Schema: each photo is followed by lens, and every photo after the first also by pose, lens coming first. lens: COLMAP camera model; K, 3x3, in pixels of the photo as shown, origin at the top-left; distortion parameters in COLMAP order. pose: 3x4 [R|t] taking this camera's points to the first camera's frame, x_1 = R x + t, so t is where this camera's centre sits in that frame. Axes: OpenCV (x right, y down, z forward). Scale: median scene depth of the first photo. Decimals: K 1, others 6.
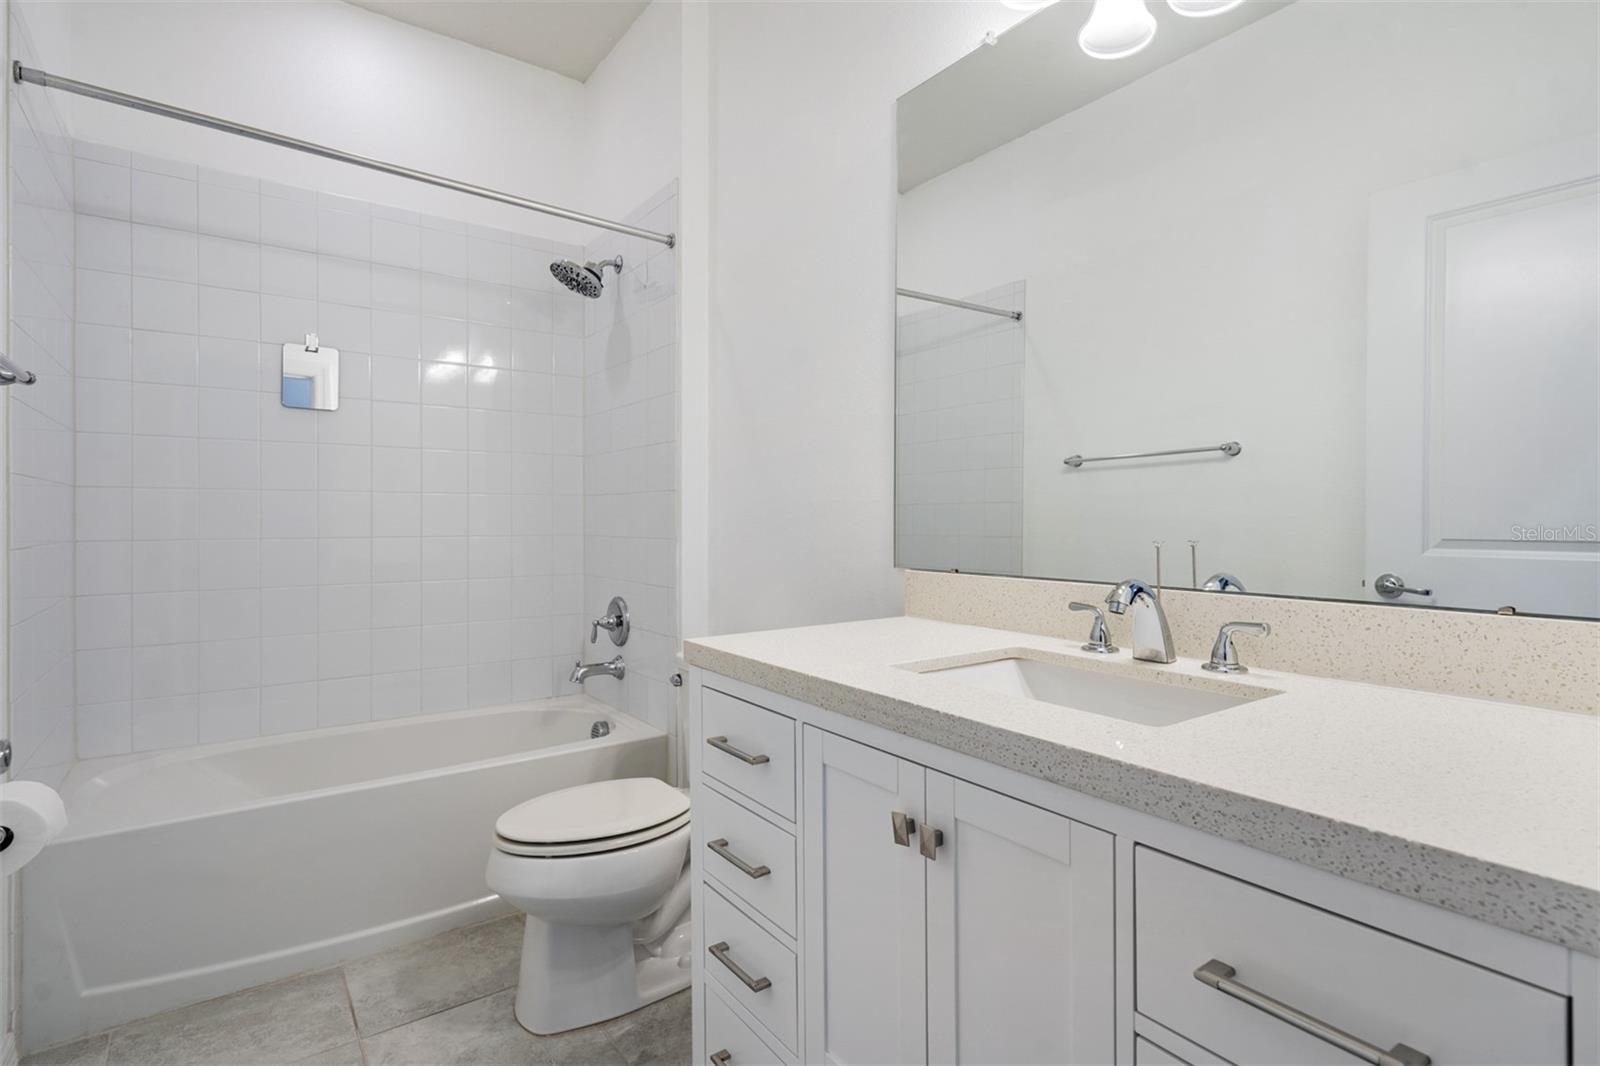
lens RADIAL K [[800.8, 0, 794.8], [0, 800.8, 525.4], [0, 0, 1]] dist [0.000738, 0.000039]
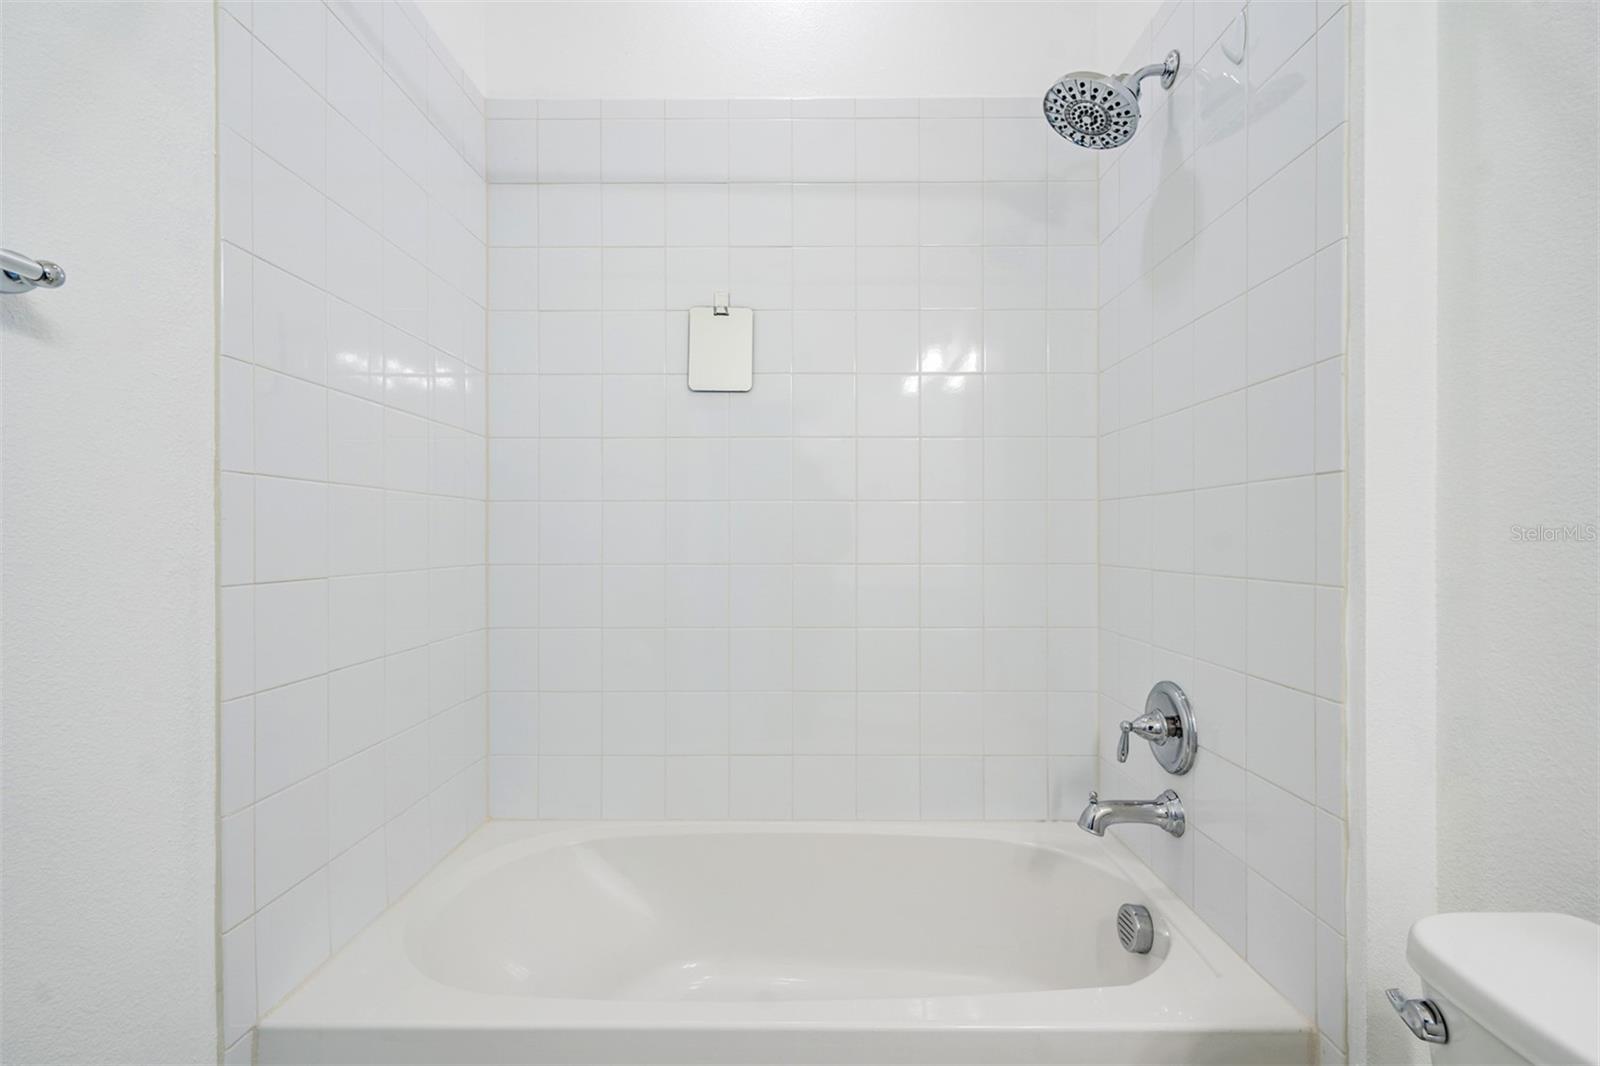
lens RADIAL K [[721.2, 0, 794.7], [0, 721.2, 535.6], [0, 0, 1]] dist [-0.005944, 0.000423]
pose [[0.806754, -0.002948, -0.590880, -0.139517], [-0.003457, 0.999947, -0.009709, -0.003835], [0.590877, 0.009875, 0.806701, 0.461868]]
